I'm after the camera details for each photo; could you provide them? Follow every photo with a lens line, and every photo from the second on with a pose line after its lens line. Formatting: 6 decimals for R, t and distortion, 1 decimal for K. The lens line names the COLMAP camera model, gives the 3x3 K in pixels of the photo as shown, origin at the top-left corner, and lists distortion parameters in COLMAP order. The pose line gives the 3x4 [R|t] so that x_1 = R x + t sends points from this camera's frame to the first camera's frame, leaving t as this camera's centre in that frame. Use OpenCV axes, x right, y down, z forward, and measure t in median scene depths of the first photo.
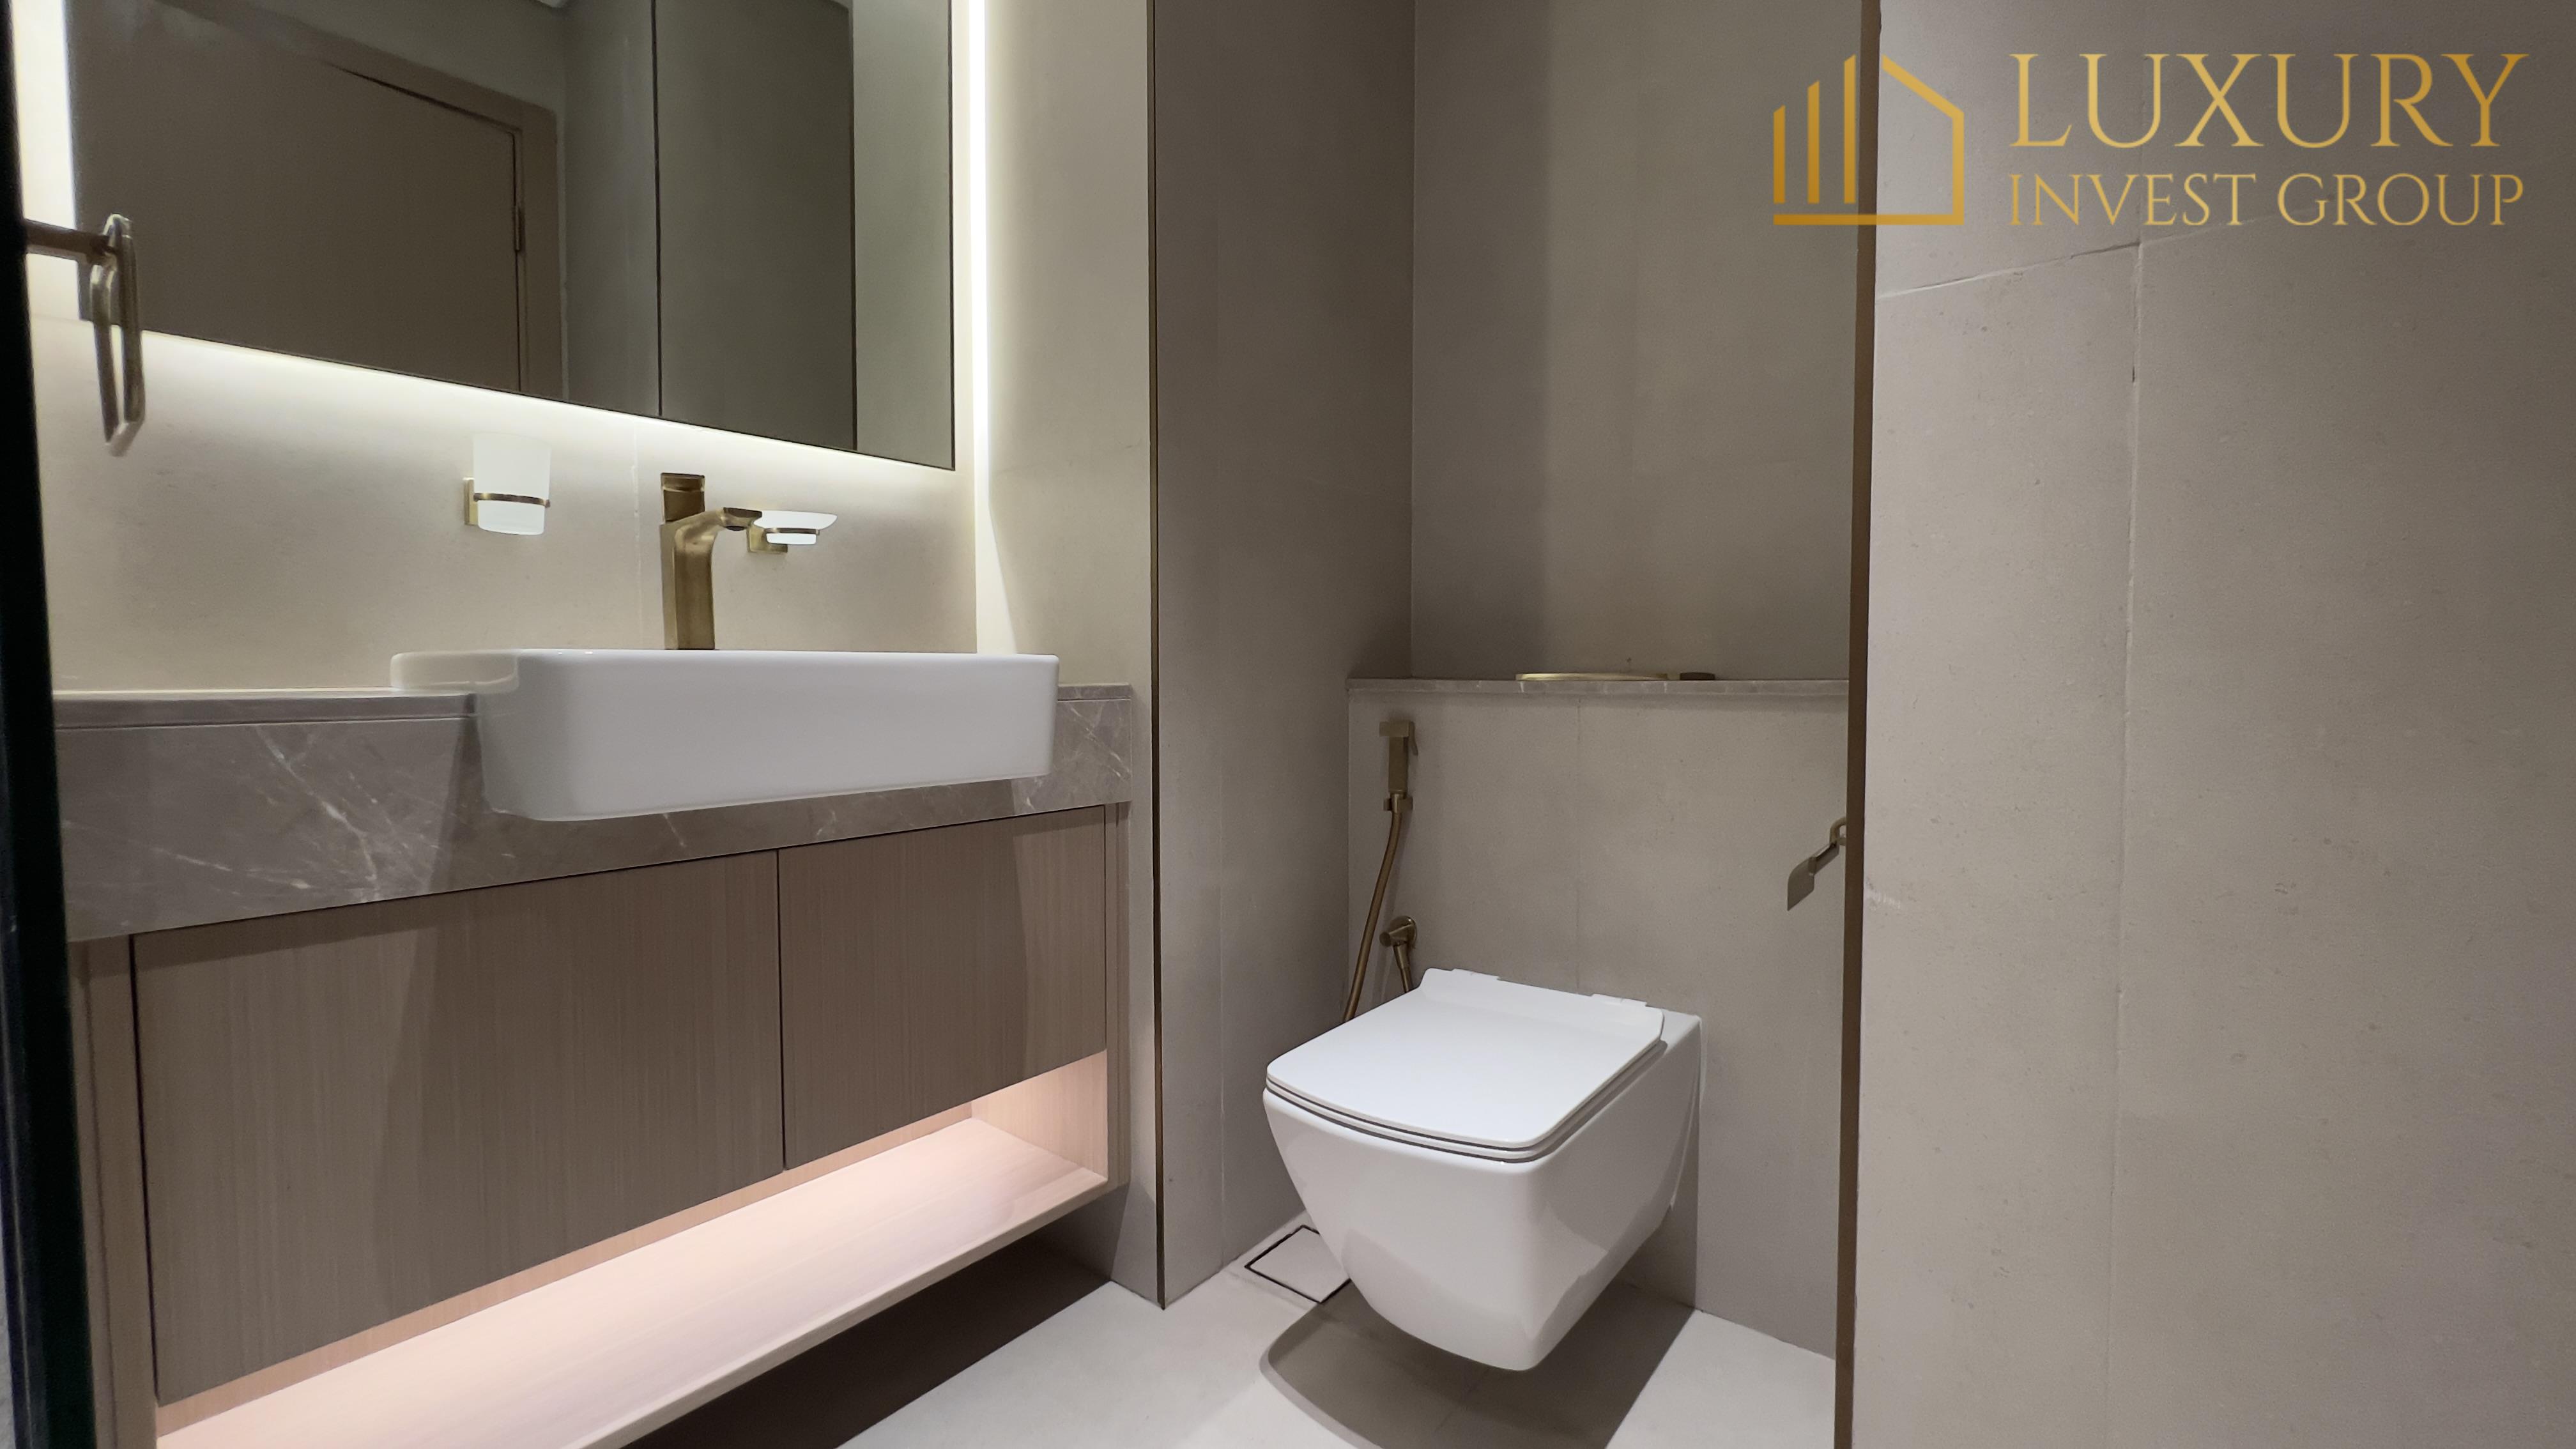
lens RADIAL K [[1028.1, 0, 1290.4], [0, 1028.1, 721.0], [0, 0, 1]] dist [-0.003112, 0.000494]
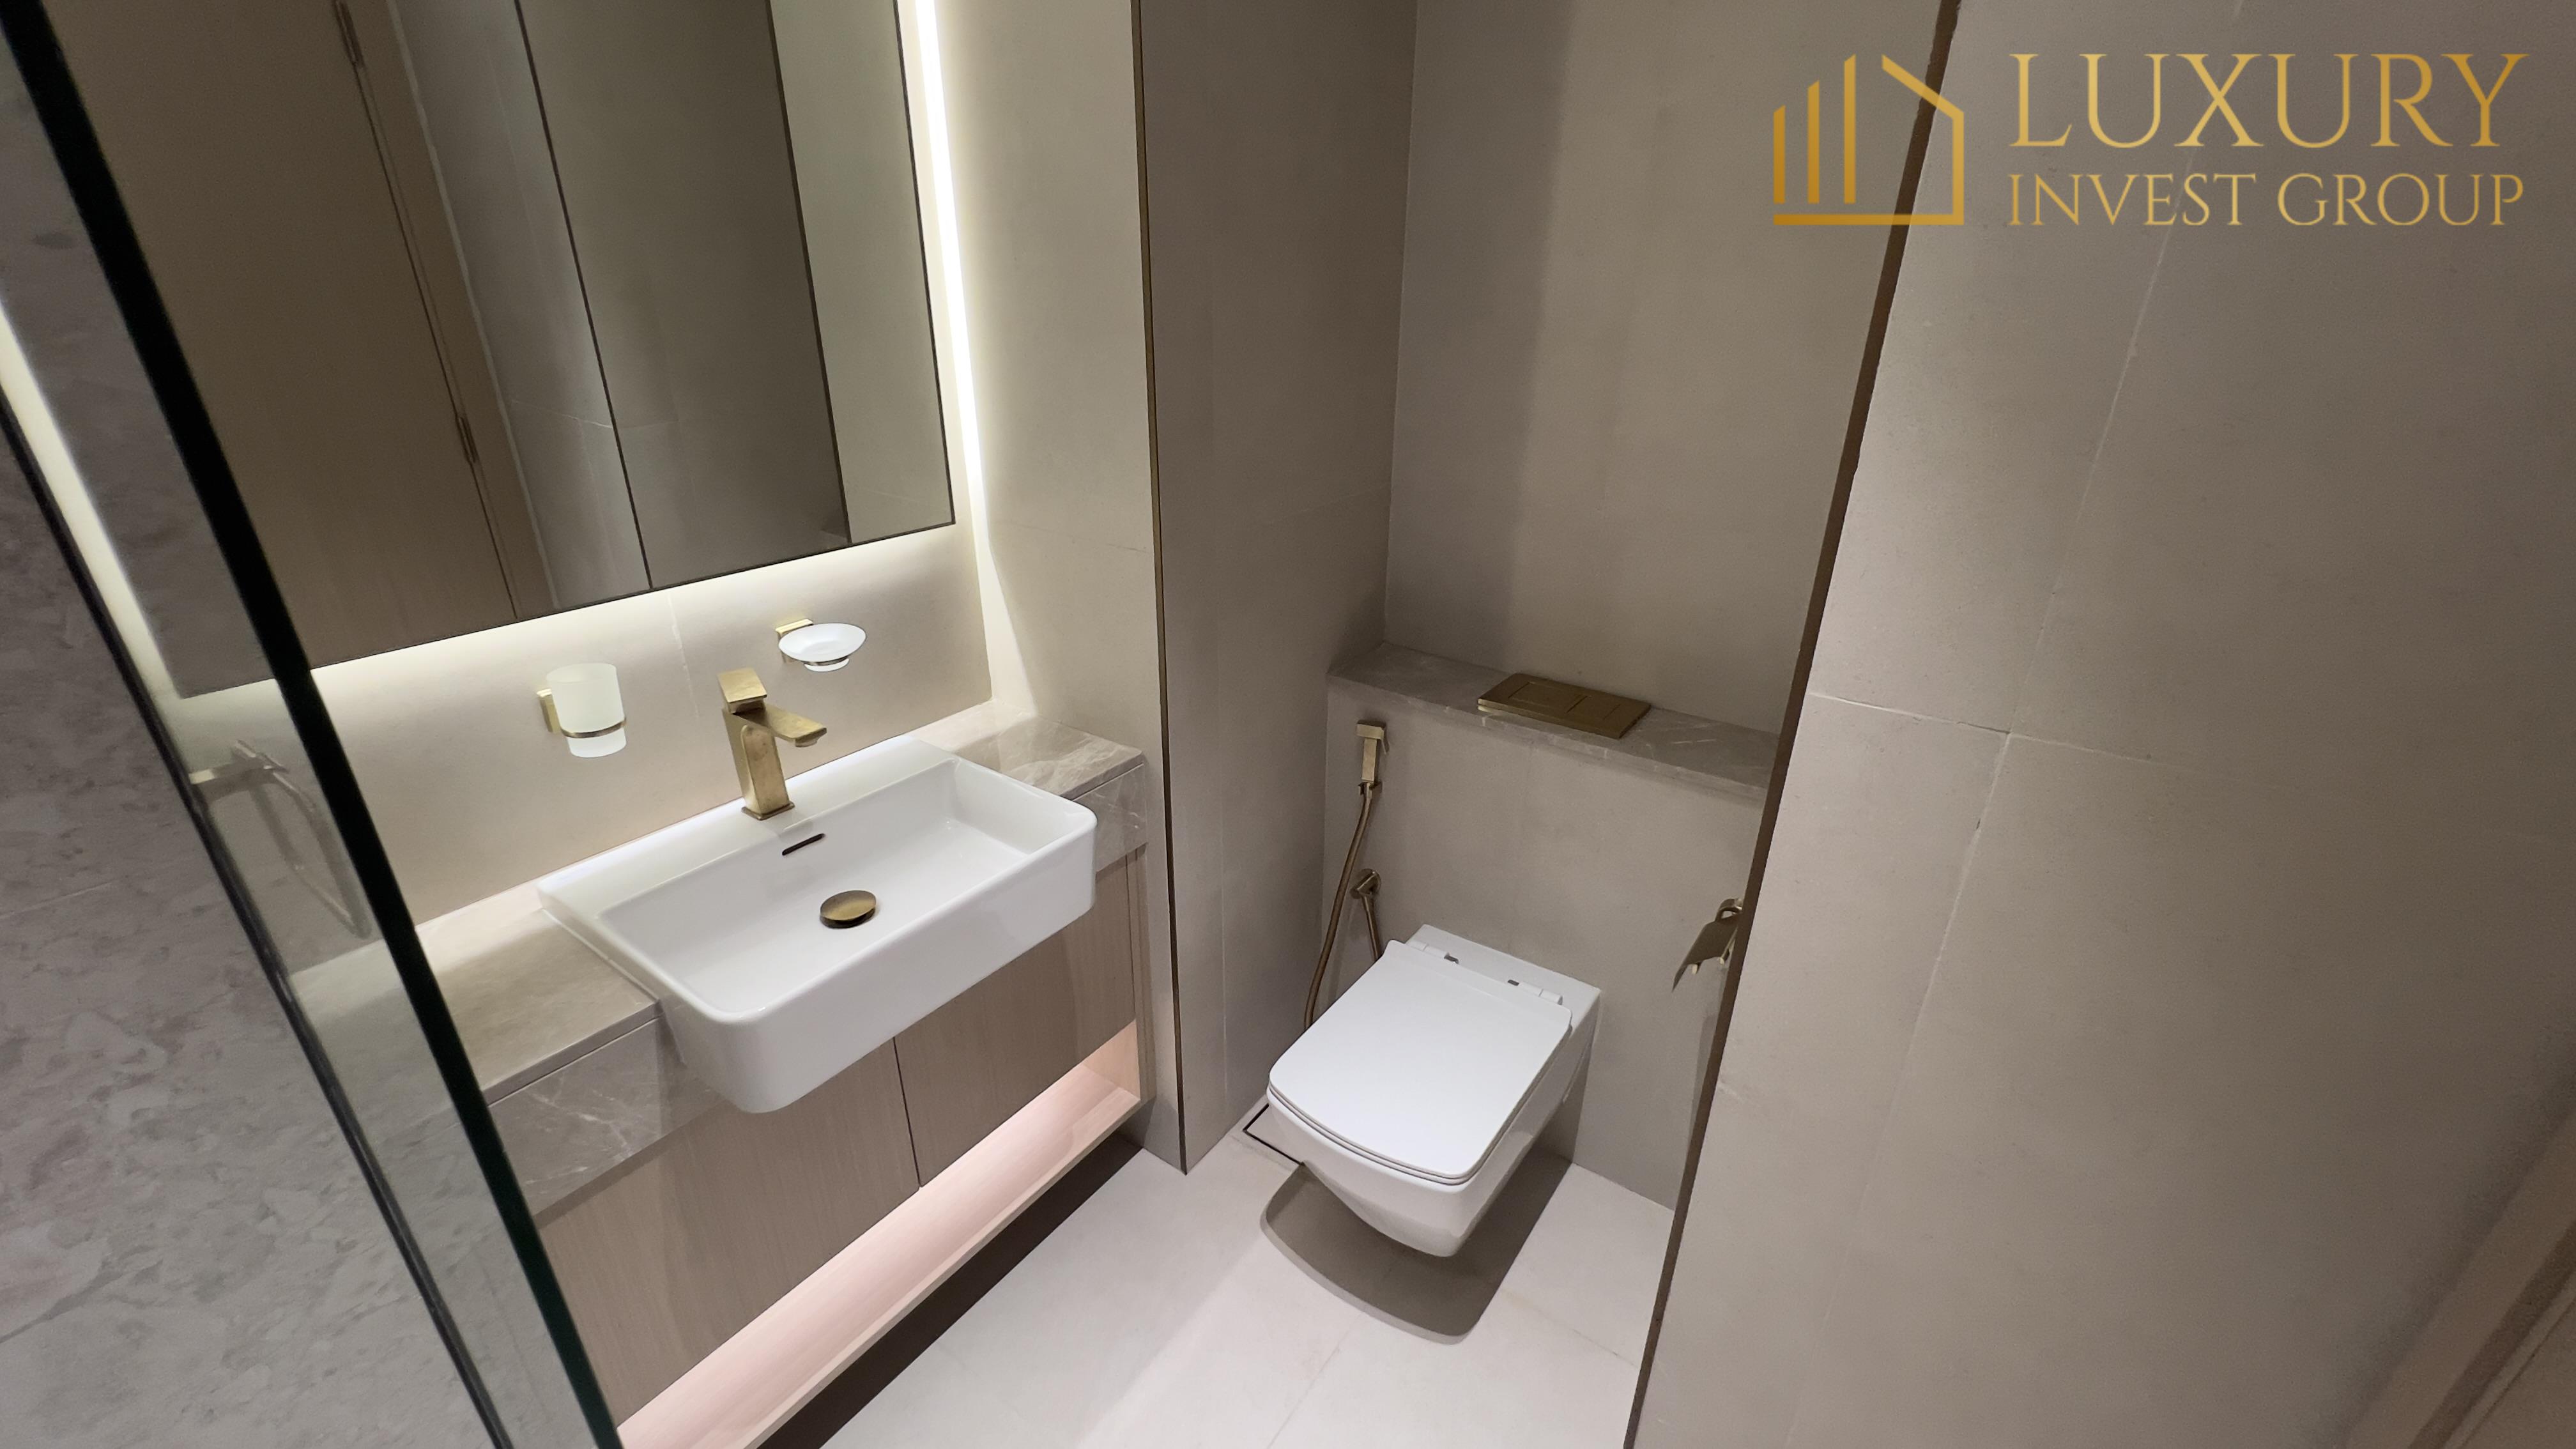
lens RADIAL K [[1028.1, 0, 1290.9], [0, 1028.1, 715.0], [0, 0, 1]] dist [-0.003112, 0.000494]
pose [[0.998418, -0.009453, 0.055424, -0.054765], [-0.011074, 0.933398, 0.358671, -0.480737], [-0.055123, -0.358717, 0.931817, -0.051164]]
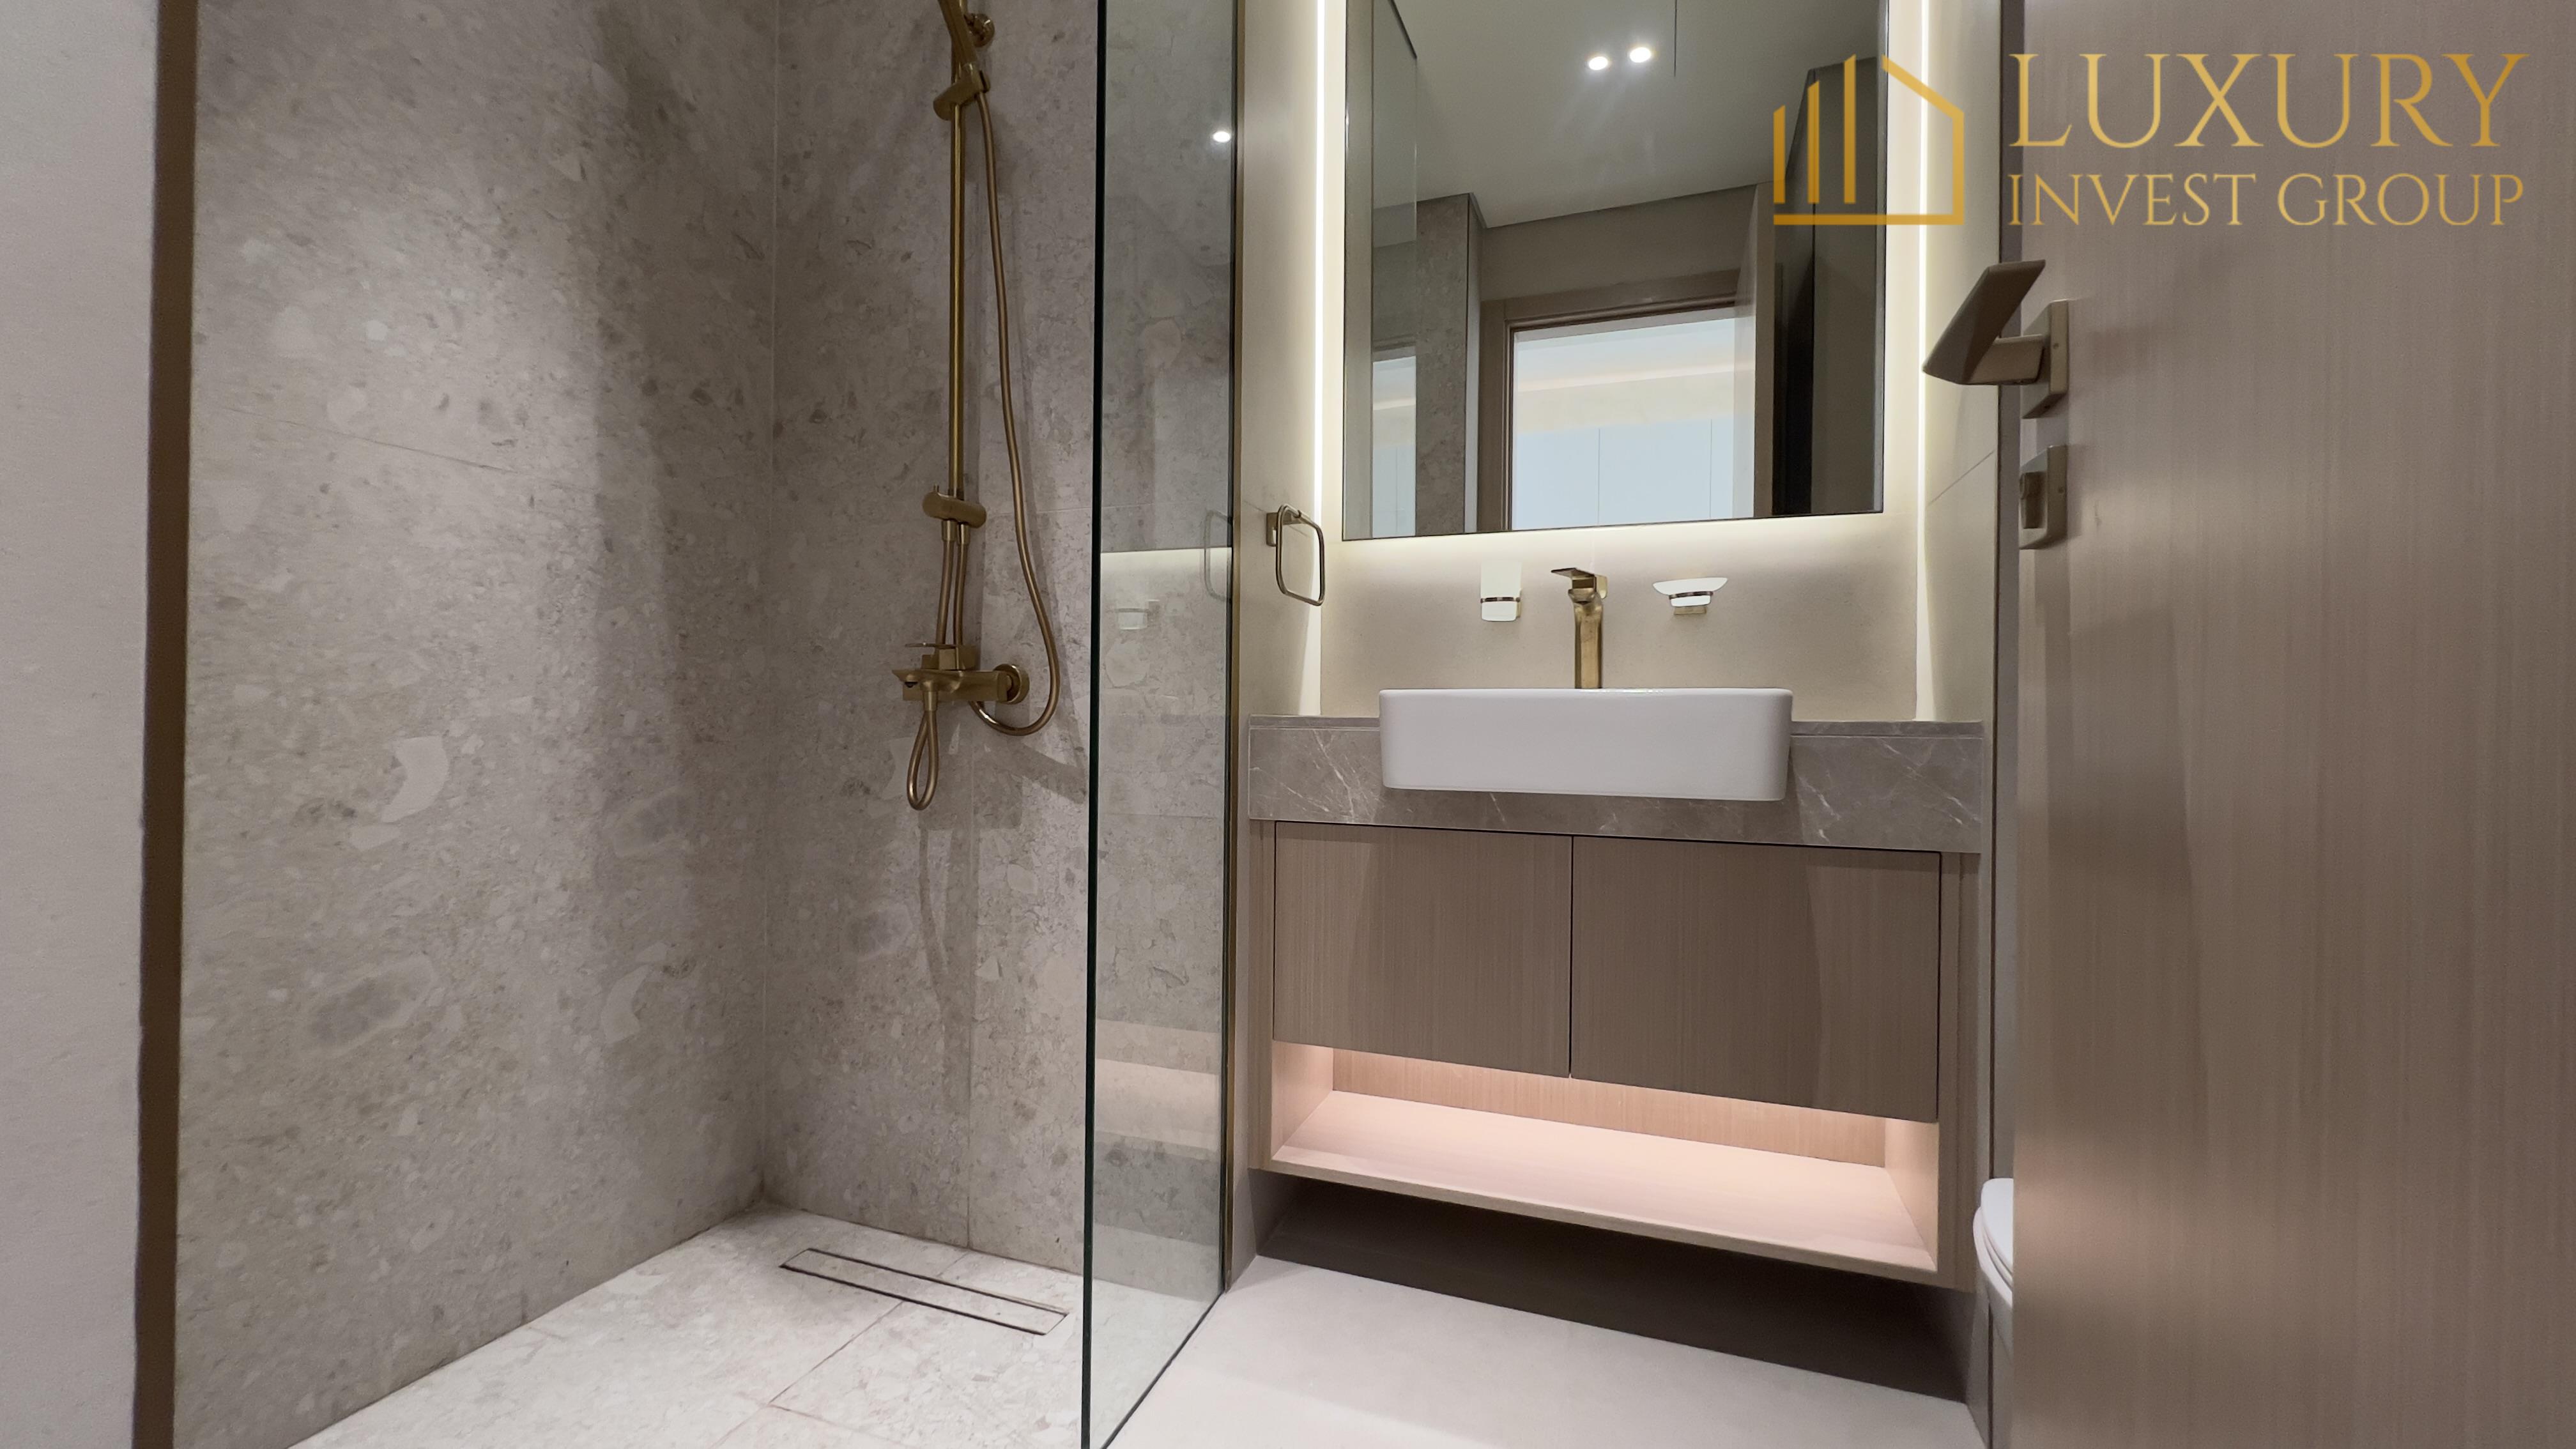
lens RADIAL K [[1028.1, 0, 1296.1], [0, 1028.1, 719.7], [0, 0, 1]] dist [-0.003112, 0.000494]
pose [[0.316958, 0.005143, -0.948426, 0.498124], [-0.055479, 0.998374, -0.013127, 0.007123], [0.946816, 0.056778, 0.316728, 0.154522]]
